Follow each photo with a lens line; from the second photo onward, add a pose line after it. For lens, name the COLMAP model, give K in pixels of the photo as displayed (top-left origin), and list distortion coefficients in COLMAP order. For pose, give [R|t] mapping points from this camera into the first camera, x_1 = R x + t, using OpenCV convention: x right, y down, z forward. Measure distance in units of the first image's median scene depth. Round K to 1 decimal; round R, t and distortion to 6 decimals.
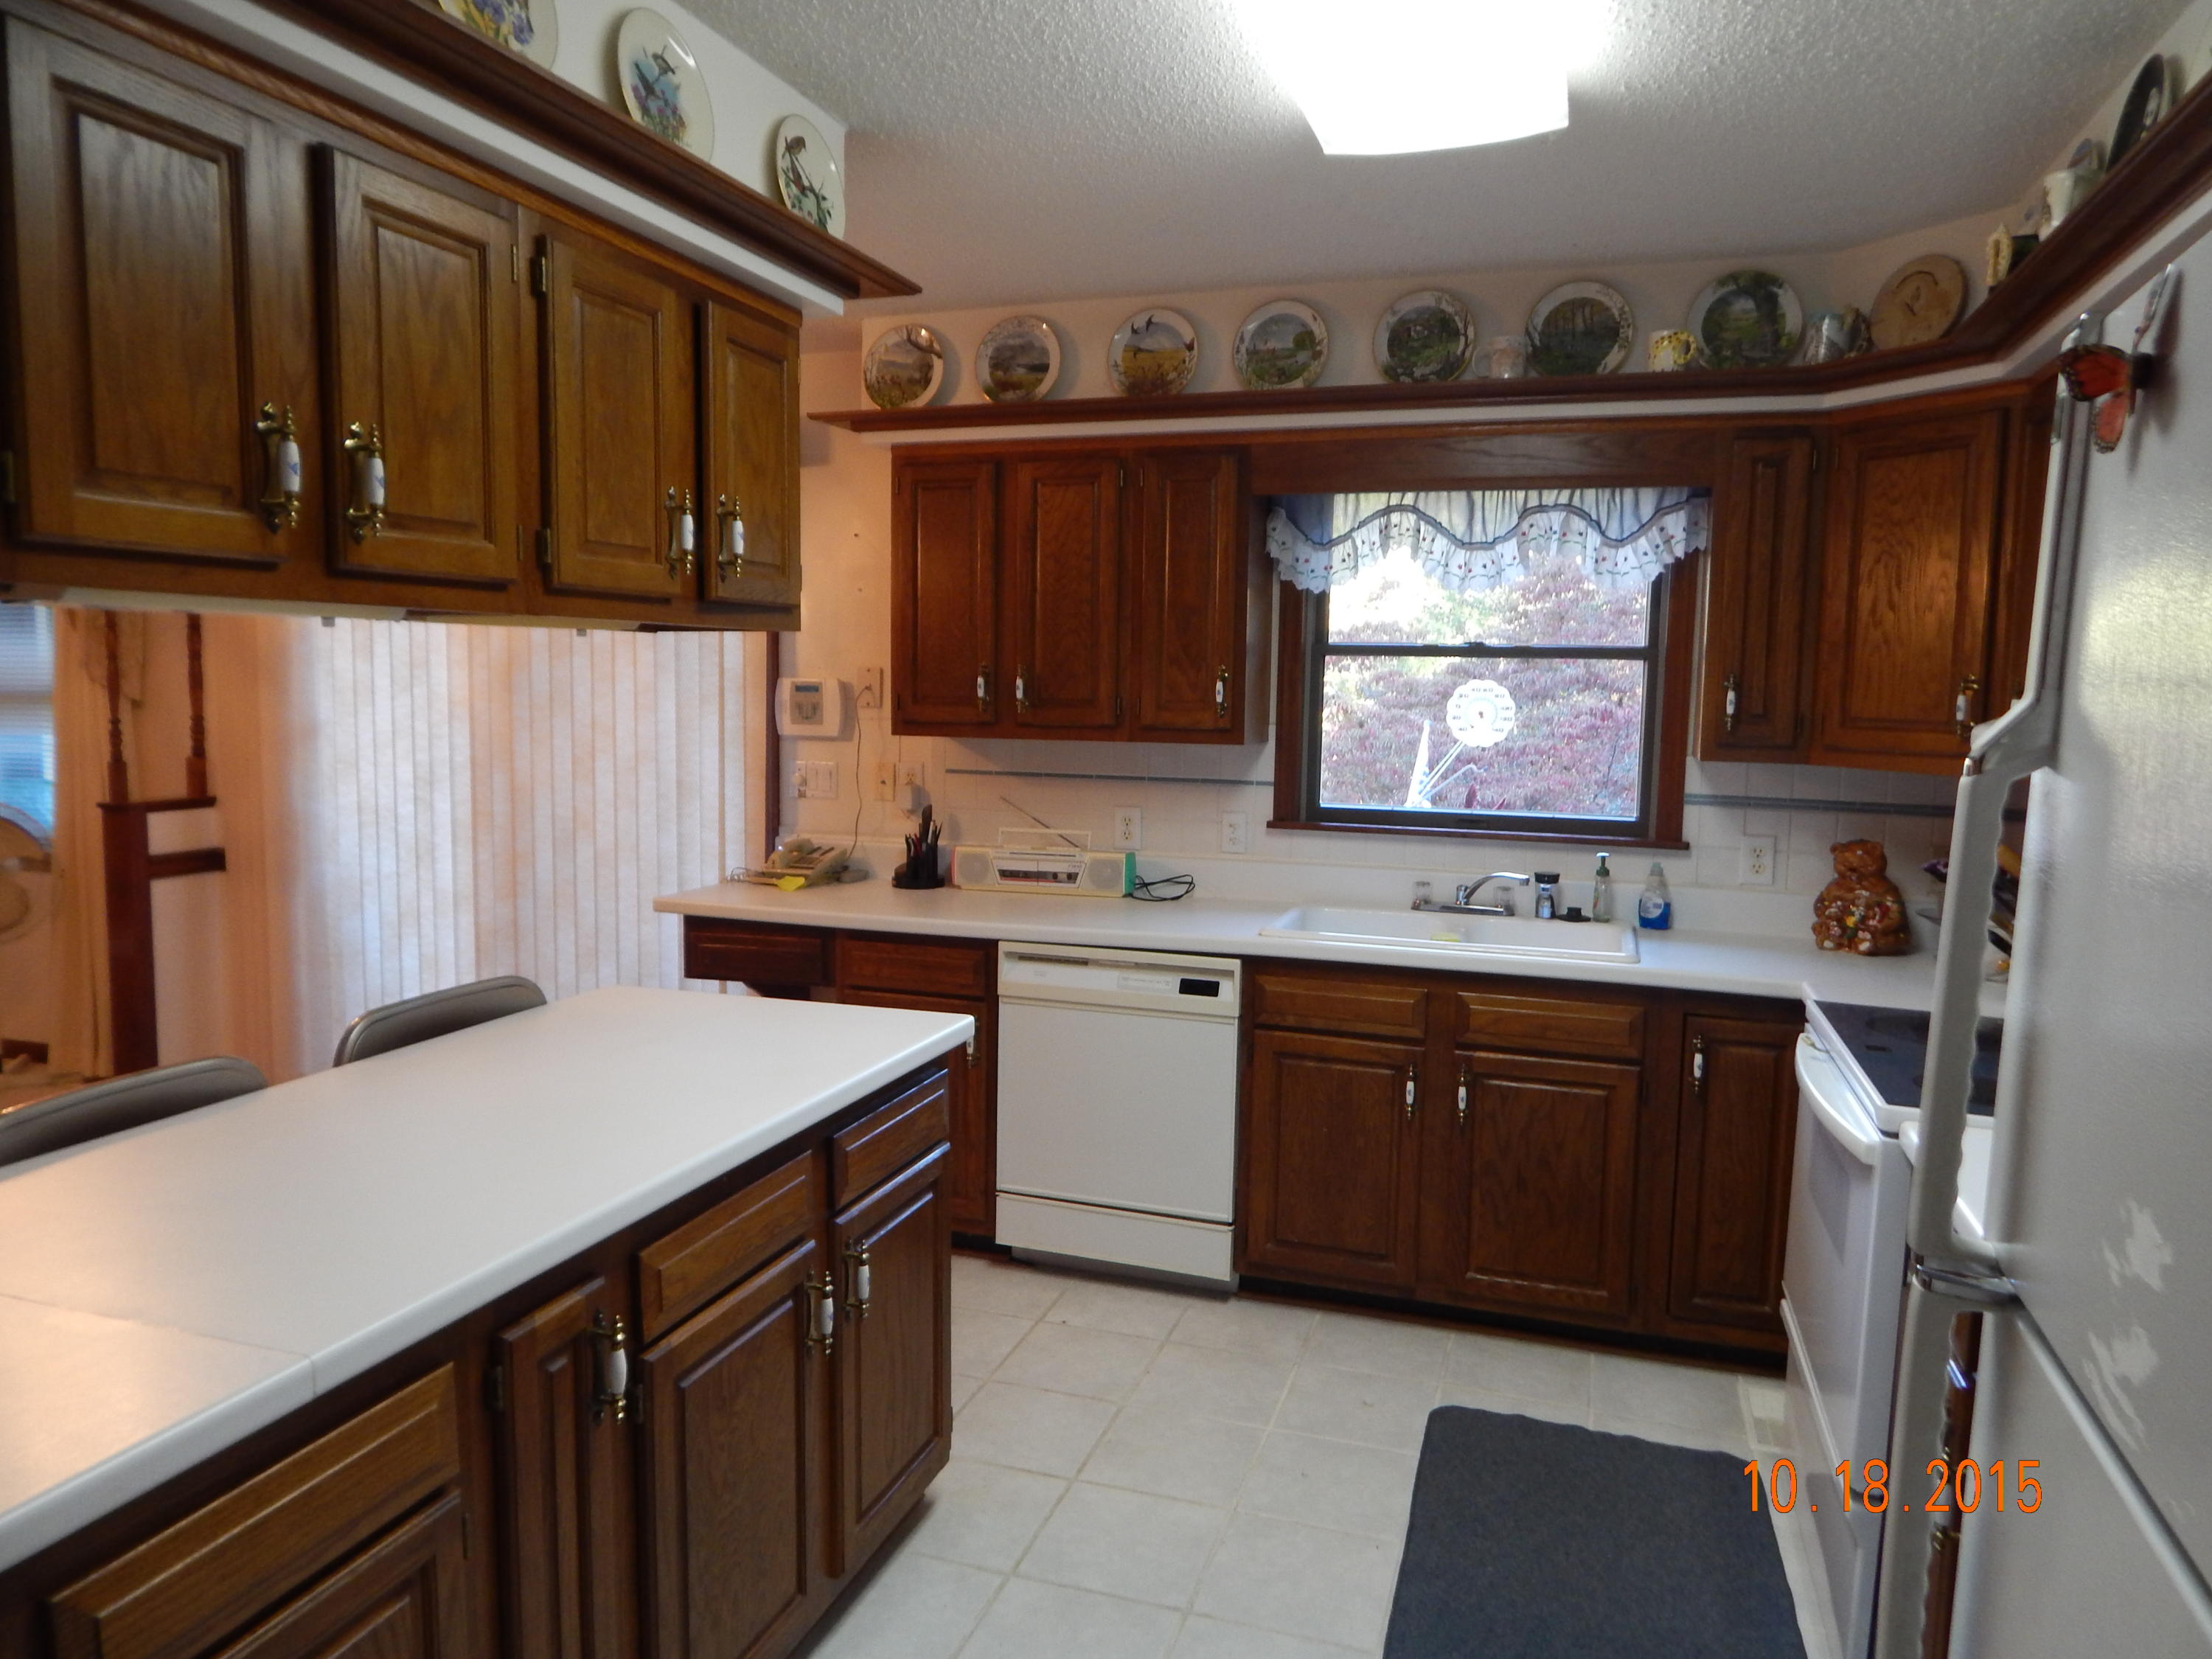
lens RADIAL K [[1477.1, 0, 1109.2], [0, 1477.1, 837.5], [0, 0, 1]] dist [0.027946, -0.001104]
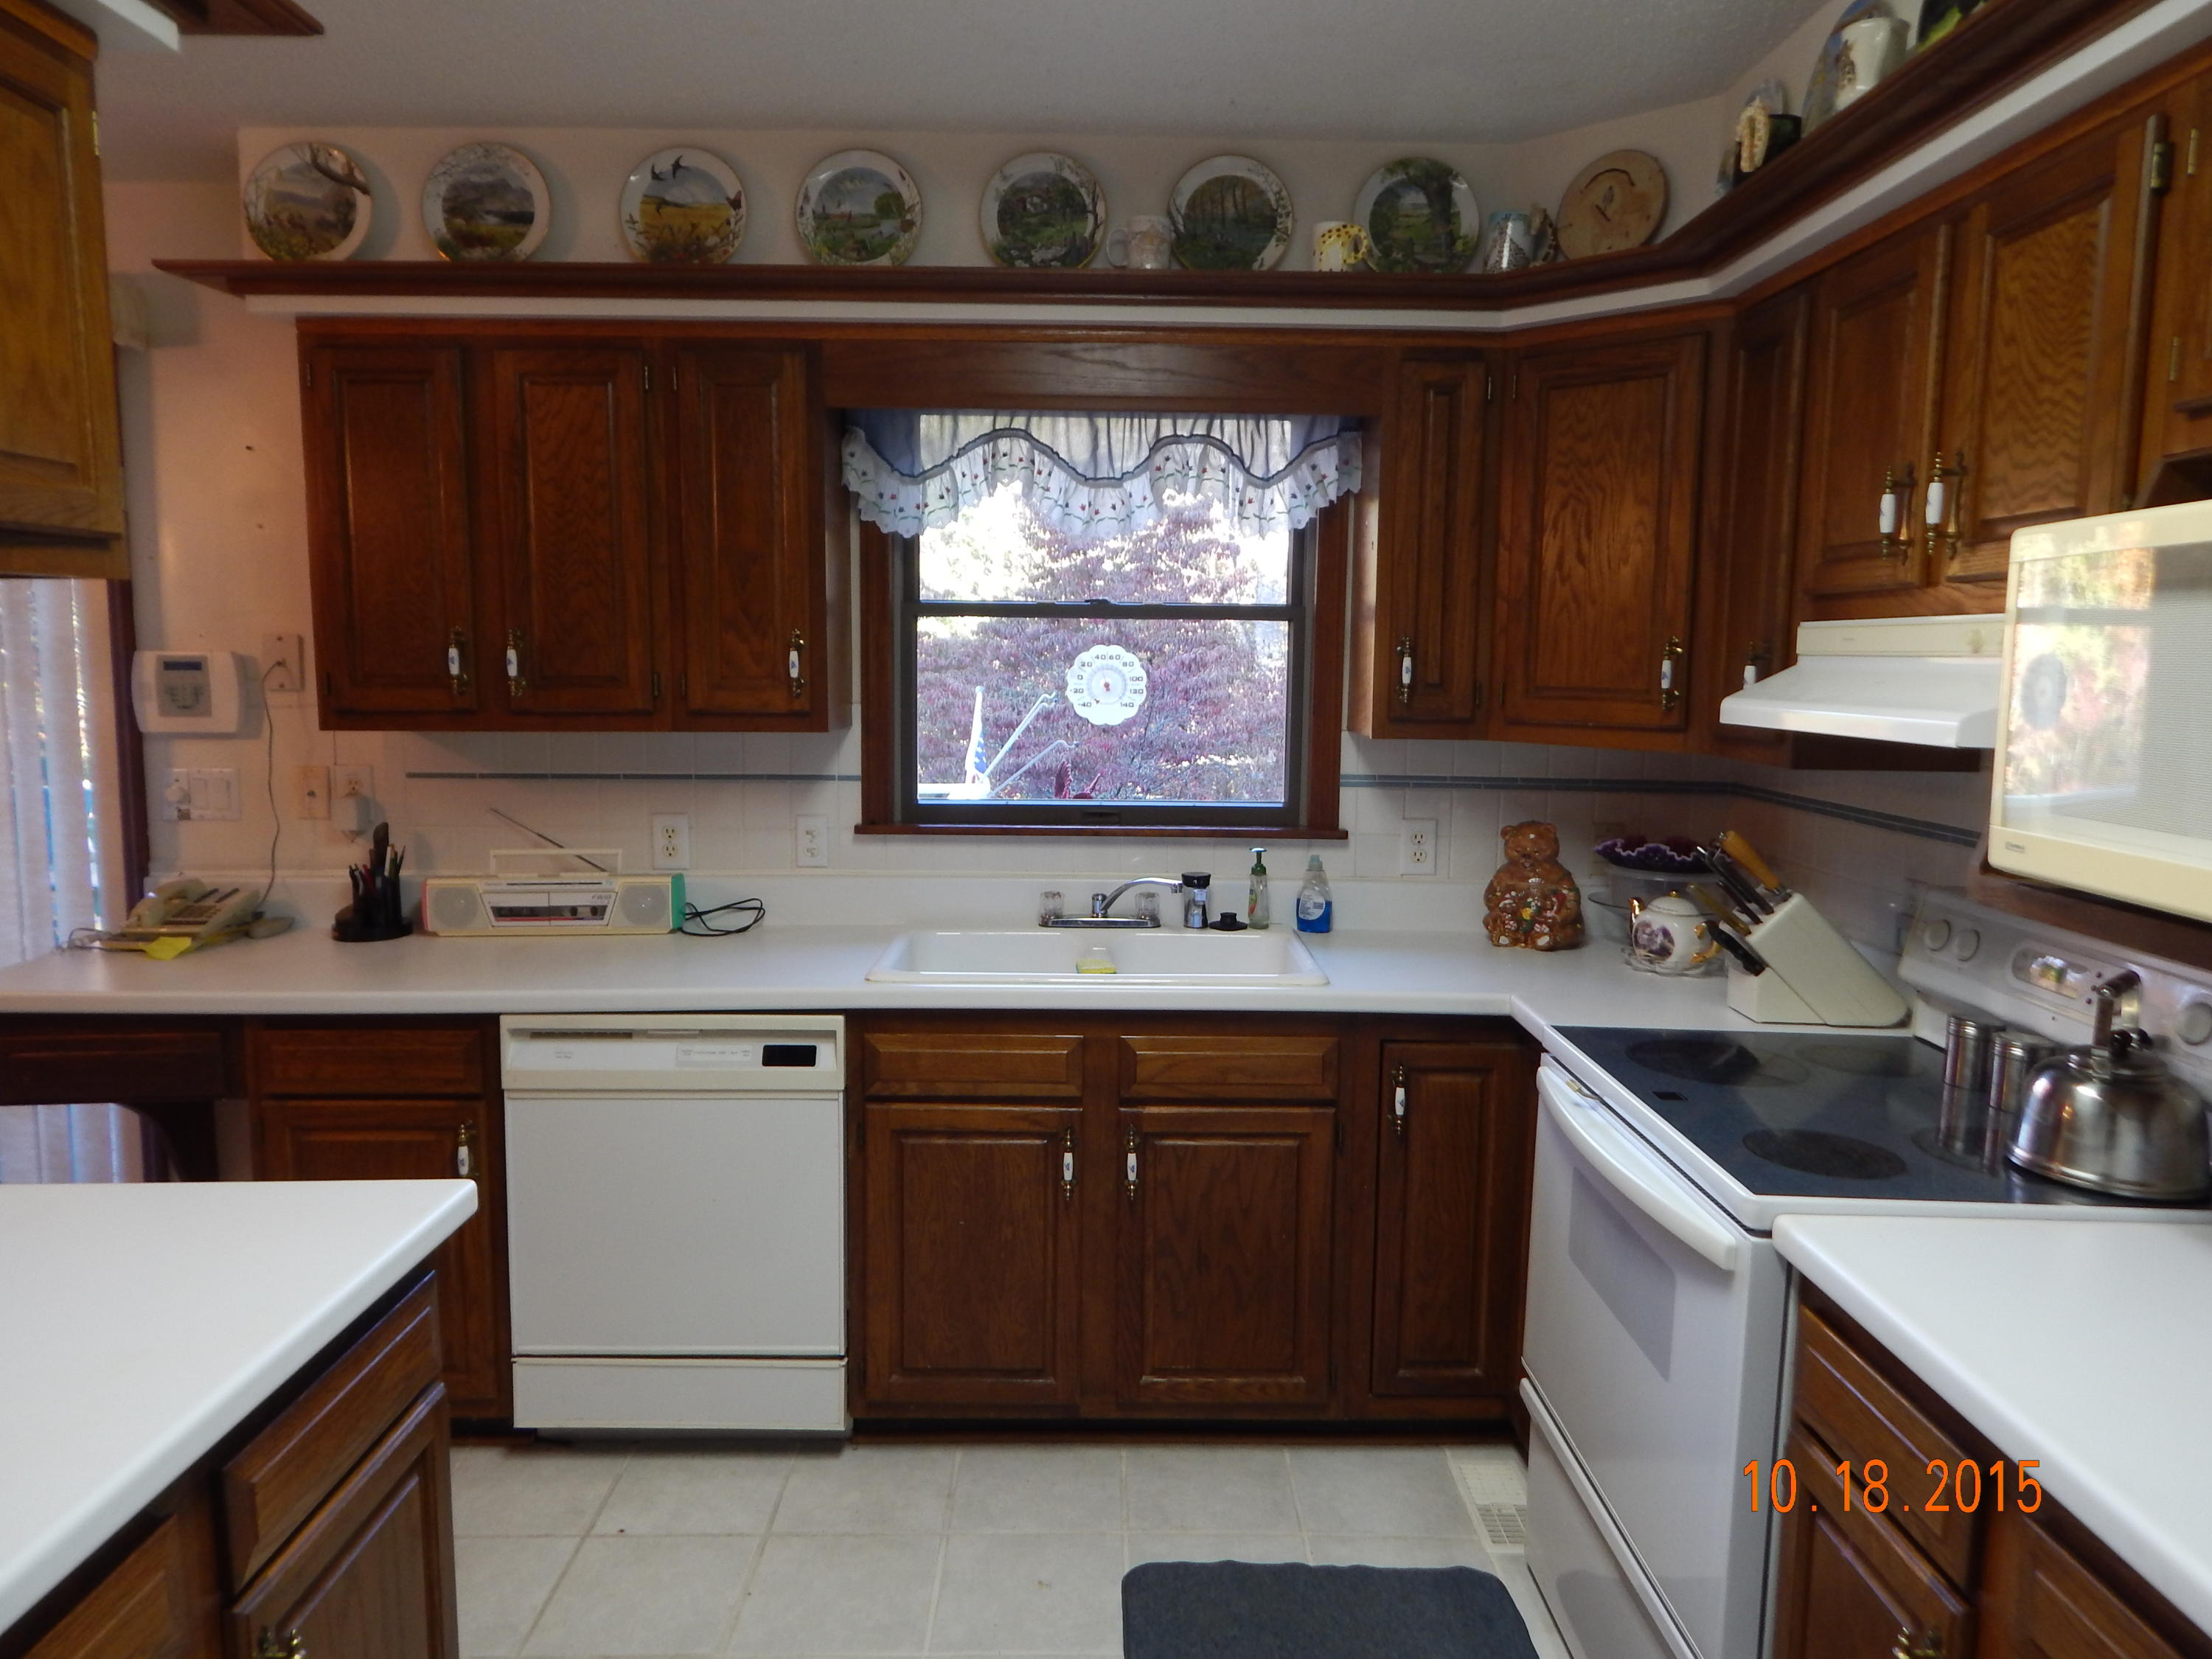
lens RADIAL K [[1506.4, 0, 1098.6], [0, 1506.4, 820.2], [0, 0, 1]] dist [0.024784, -0.005068]
pose [[0.948845, -0.046399, 0.312314, -0.024506], [0.042407, 0.998909, 0.019567, -0.027395], [-0.312881, -0.005322, 0.949777, 0.214728]]
